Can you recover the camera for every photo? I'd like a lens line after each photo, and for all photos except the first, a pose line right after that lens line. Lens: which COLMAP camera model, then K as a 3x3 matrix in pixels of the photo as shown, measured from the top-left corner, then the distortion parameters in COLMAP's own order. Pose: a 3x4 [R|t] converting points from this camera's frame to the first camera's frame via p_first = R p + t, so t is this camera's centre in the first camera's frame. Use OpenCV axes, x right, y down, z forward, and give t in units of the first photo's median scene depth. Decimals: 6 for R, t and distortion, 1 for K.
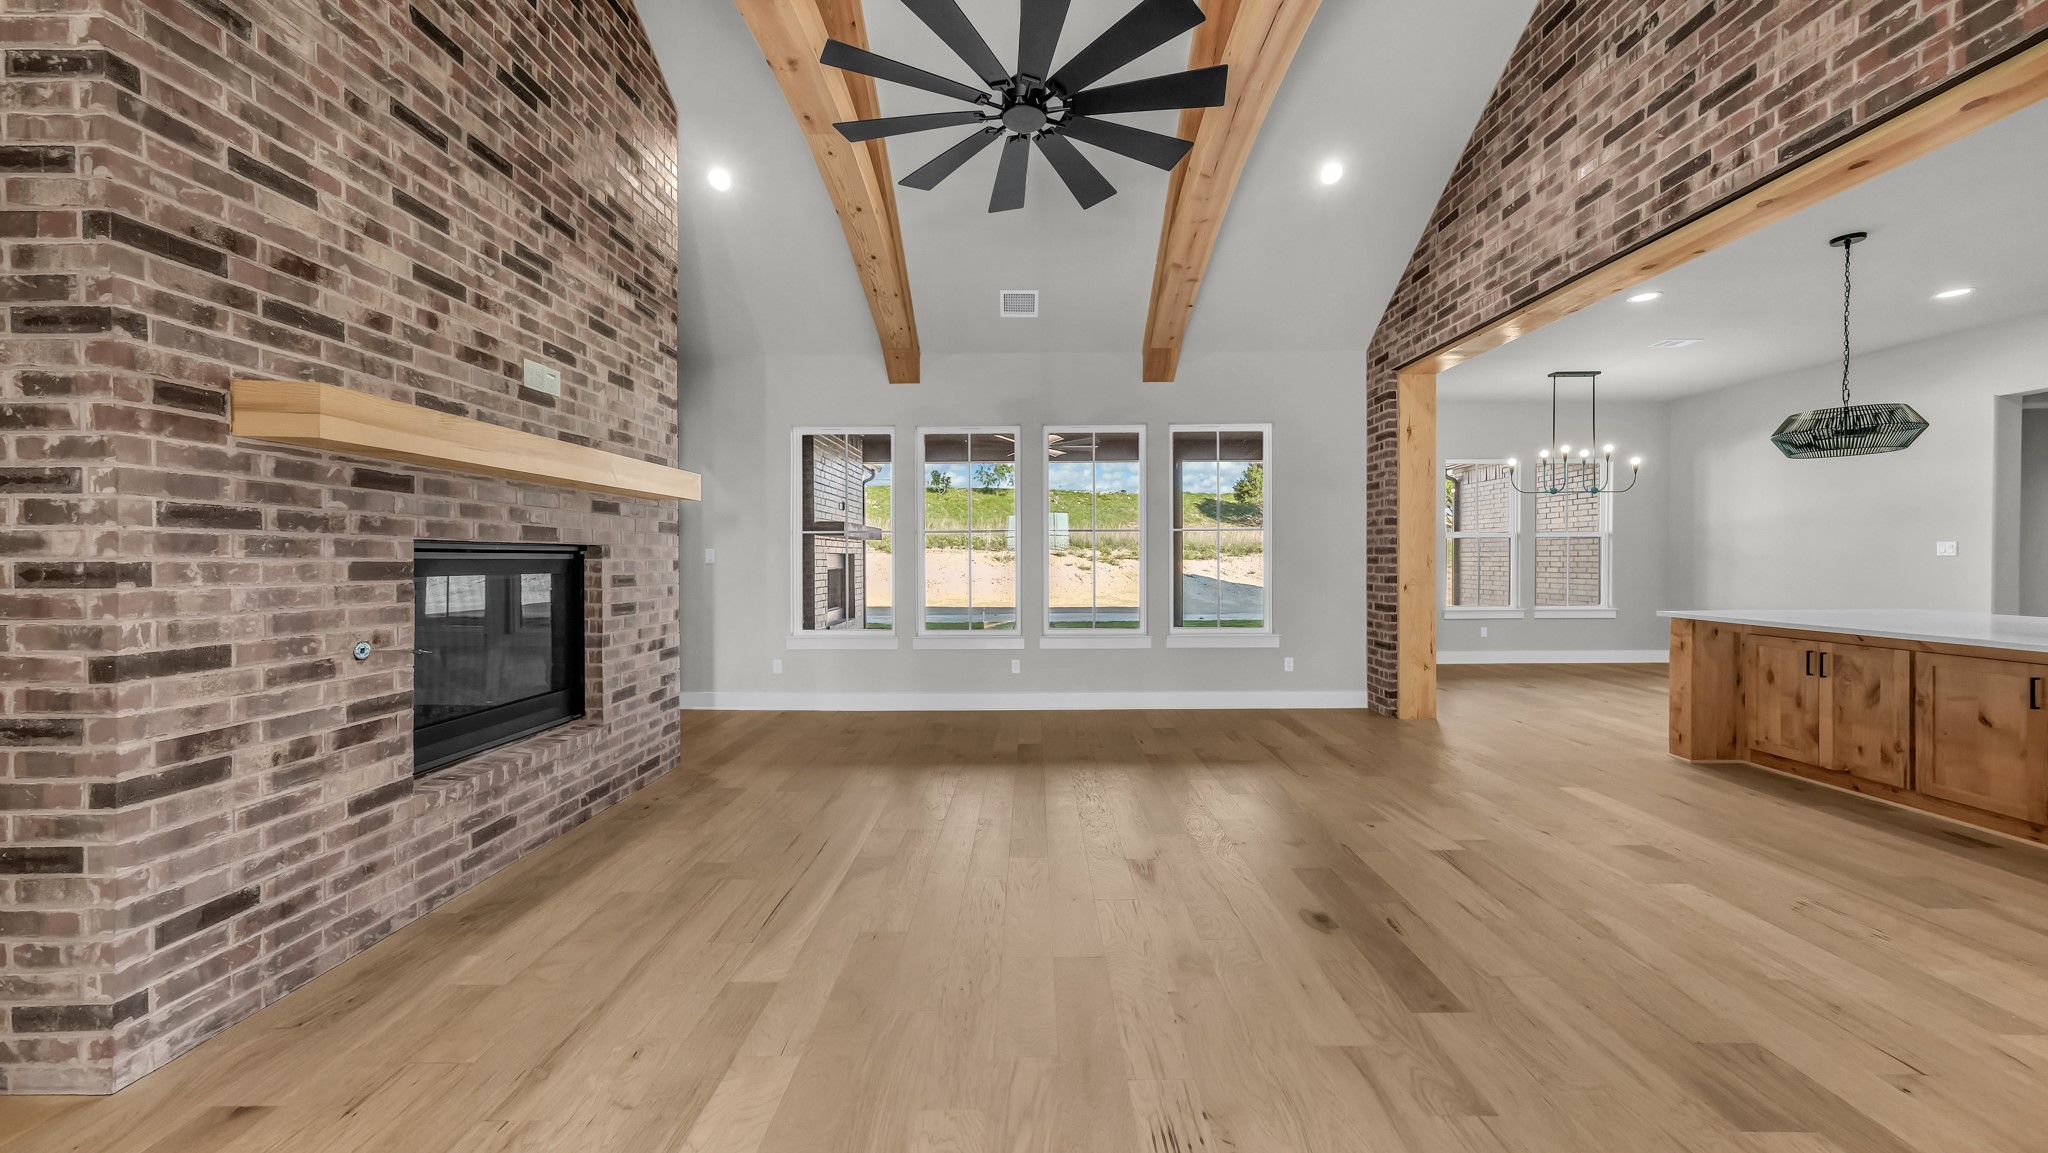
lens RADIAL K [[726.7, 0, 1001.6], [0, 726.7, 565.7], [0, 0, 1]] dist [-0.000018, 0.004092]
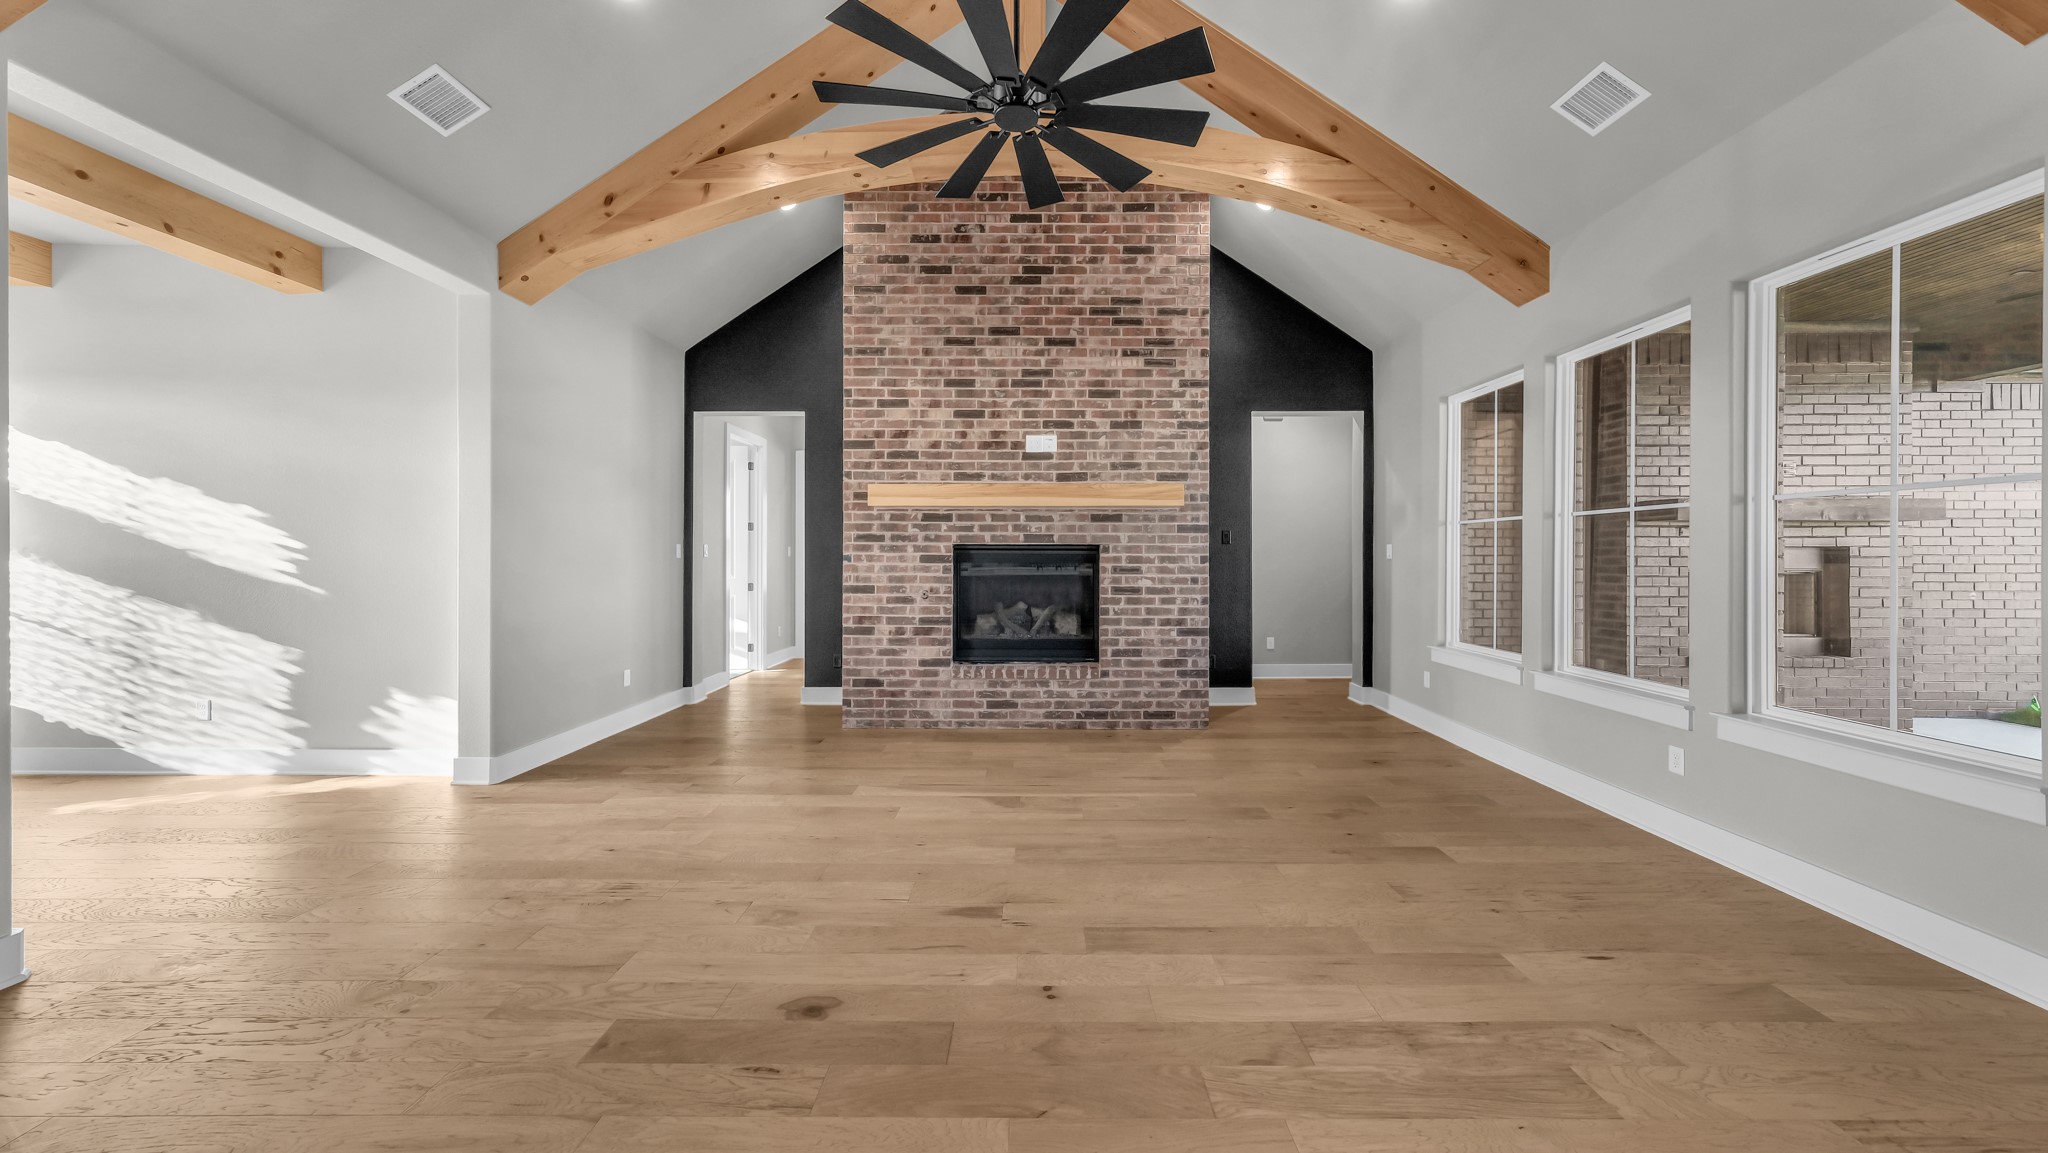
lens RADIAL K [[712.9, 0, 1049.3], [0, 712.9, 552.7], [0, 0, 1]] dist [-0.003053, 0.000077]
pose [[0.018086, 0.000916, -0.999836, 1.104188], [-0.012014, 0.999928, 0.000699, -0.014835], [0.999764, 0.012000, 0.018096, 1.121617]]
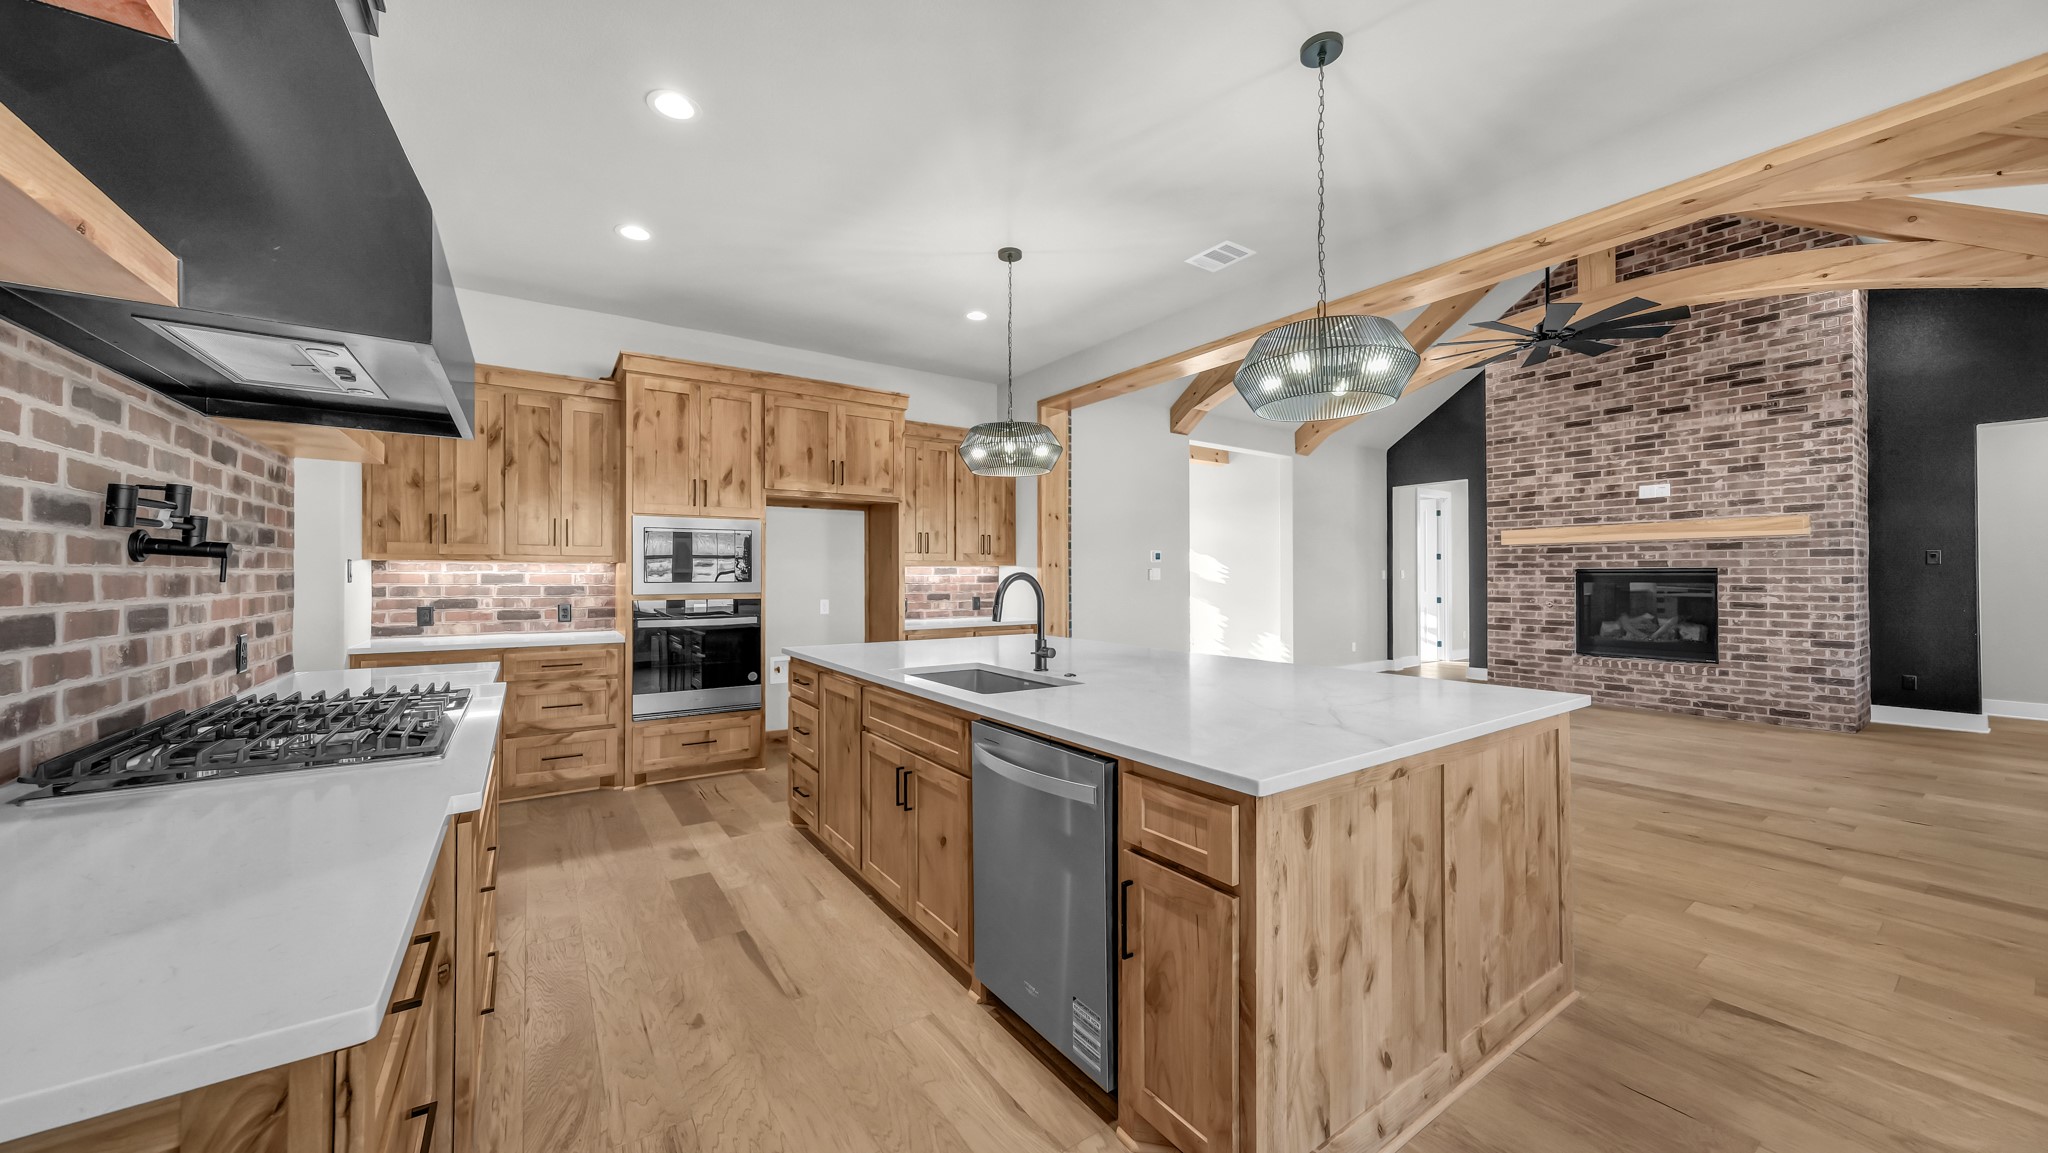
lens RADIAL K [[703.3, 0, 1015.1], [0, 703.3, 574.1], [0, 0, 1]] dist [0.006365, 0.000205]
pose [[-0.829137, 0.004840, -0.559025, 2.363778], [0.000797, 0.999972, 0.007475, -0.034560], [0.559045, 0.005752, -0.829117, 1.893502]]
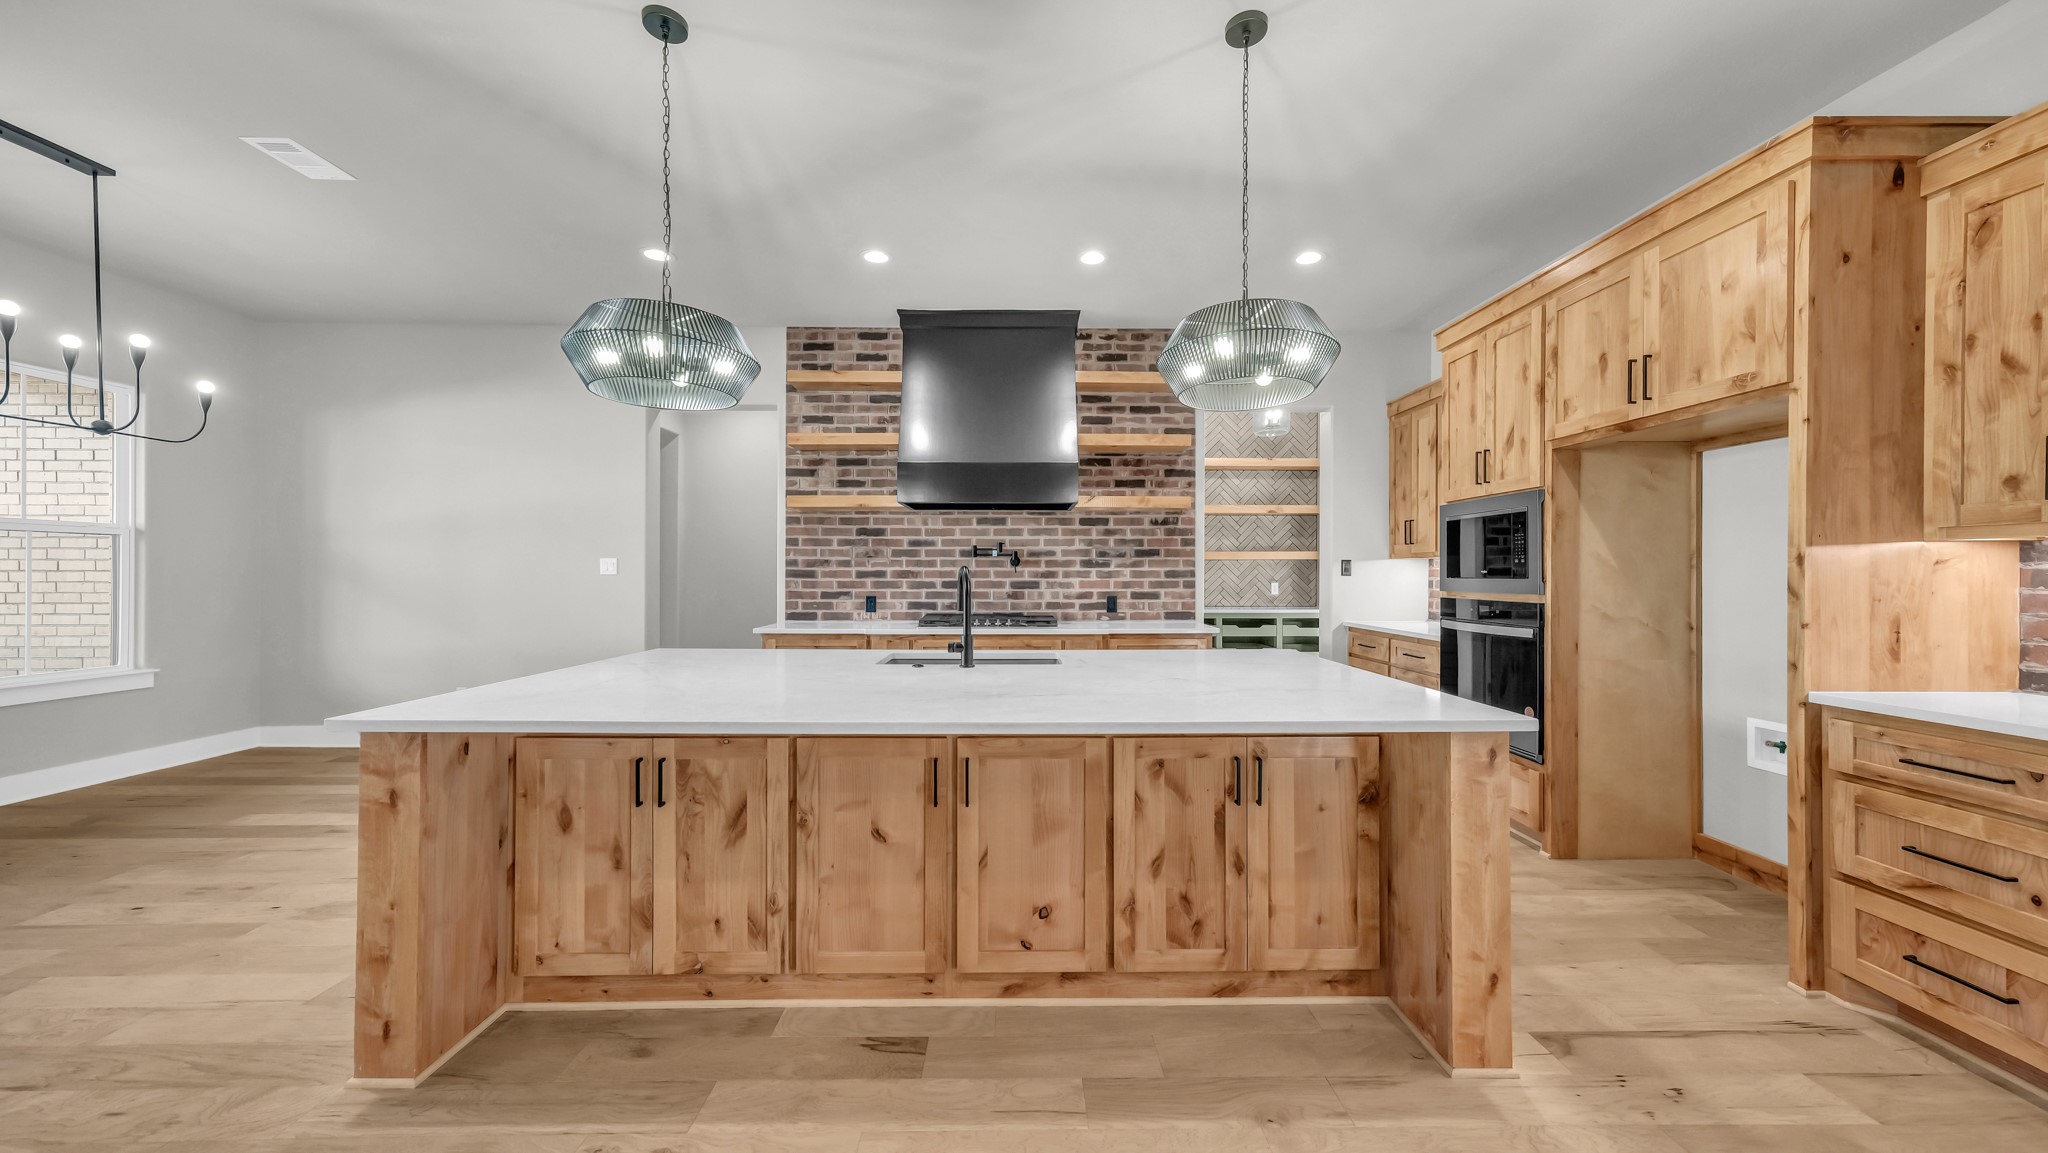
lens RADIAL K [[714.0, 0, 1048.2], [0, 714.0, 575.1], [0, 0, 1]] dist [-0.007901, 0.004976]
pose [[-0.039453, 0.002177, 0.999219, 0.830582], [0.007599, 0.999969, -0.001879, -0.014995], [-0.999193, 0.007519, -0.039468, 1.028586]]
